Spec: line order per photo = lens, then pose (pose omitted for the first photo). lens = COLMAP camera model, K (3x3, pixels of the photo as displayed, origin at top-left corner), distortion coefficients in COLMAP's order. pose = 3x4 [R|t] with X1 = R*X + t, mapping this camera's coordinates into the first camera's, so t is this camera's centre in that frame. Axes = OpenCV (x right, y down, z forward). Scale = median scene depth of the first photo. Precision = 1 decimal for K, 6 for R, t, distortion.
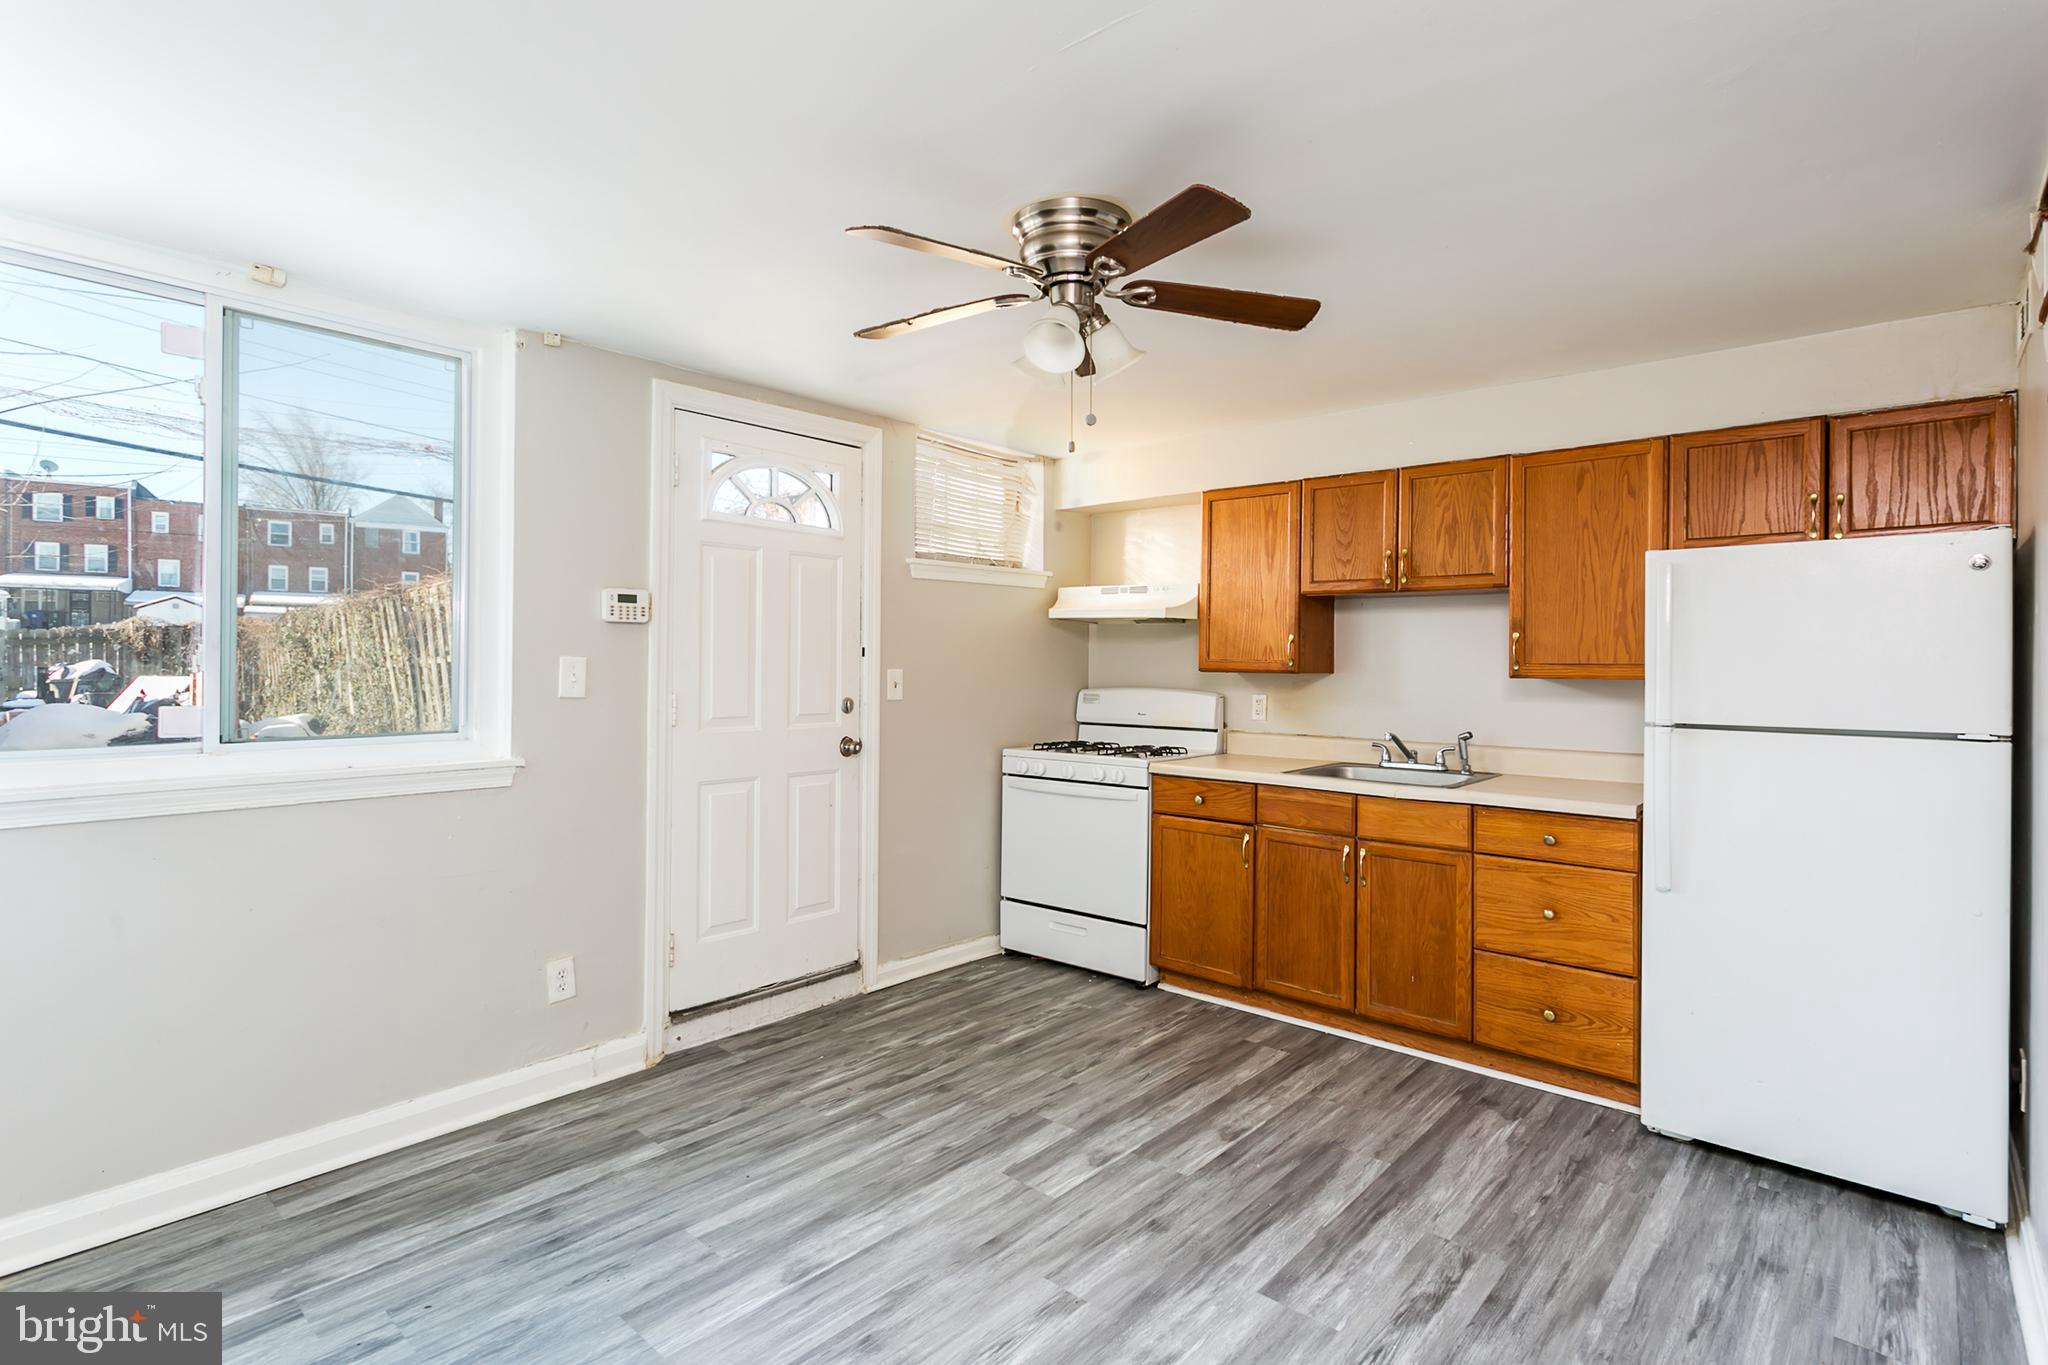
lens RADIAL K [[990.1, 0, 1027.7], [0, 990.1, 658.2], [0, 0, 1]] dist [0.001318, 0.000322]
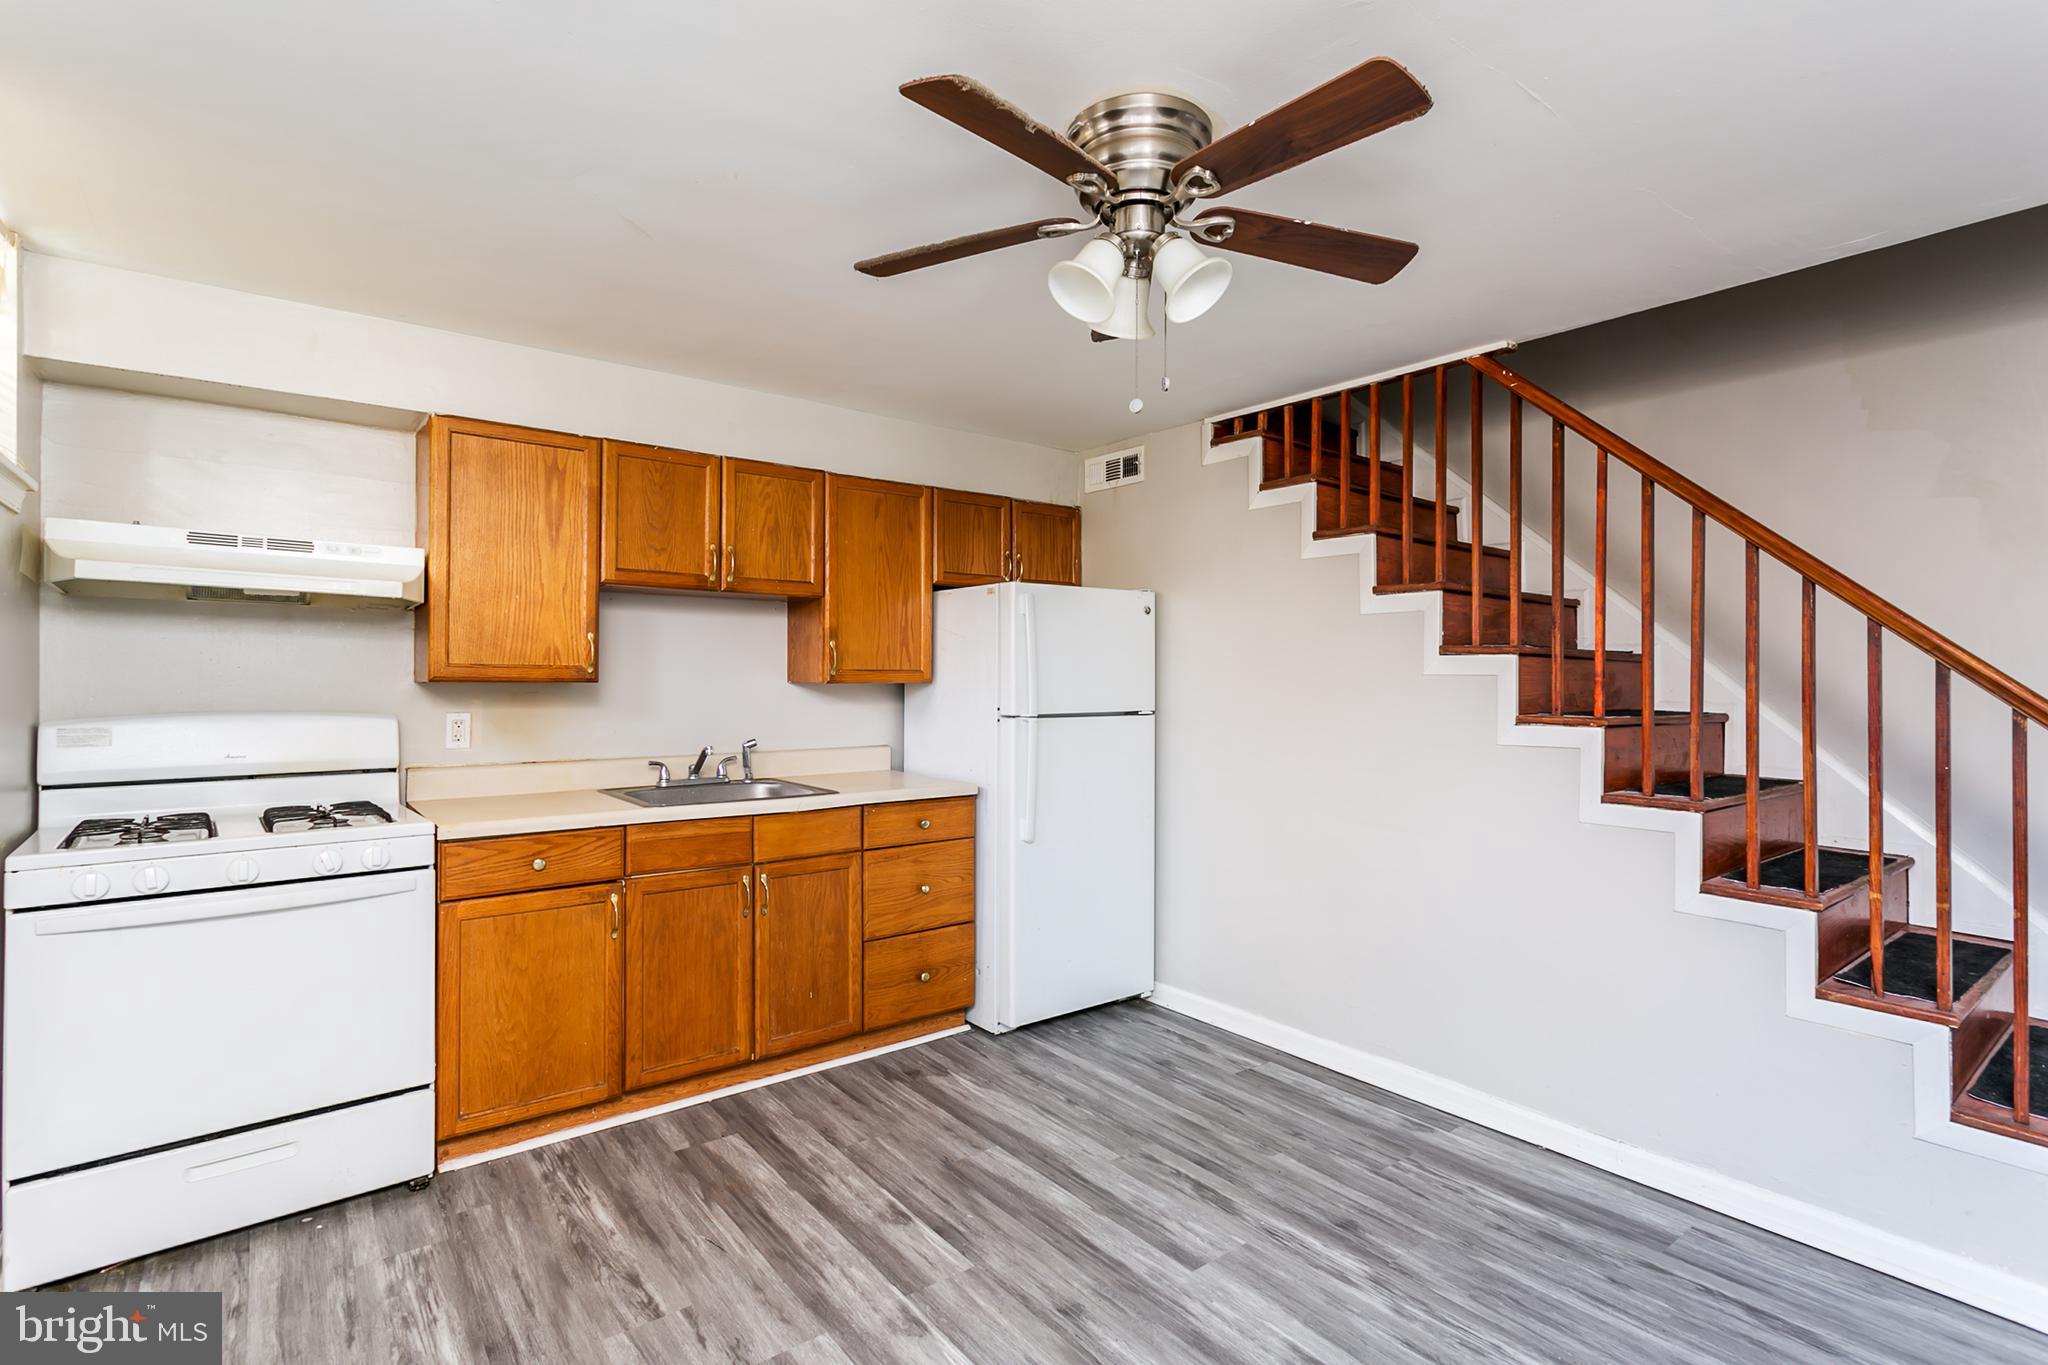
lens RADIAL K [[975.9, 0, 1007.8], [0, 975.9, 682.0], [0, 0, 1]] dist [0.002494, 0.000323]
pose [[0.192514, -0.009976, 0.981243, -0.529740], [-0.003441, 0.999935, 0.010841, 0.006890], [-0.981288, -0.005463, 0.192468, 0.655105]]
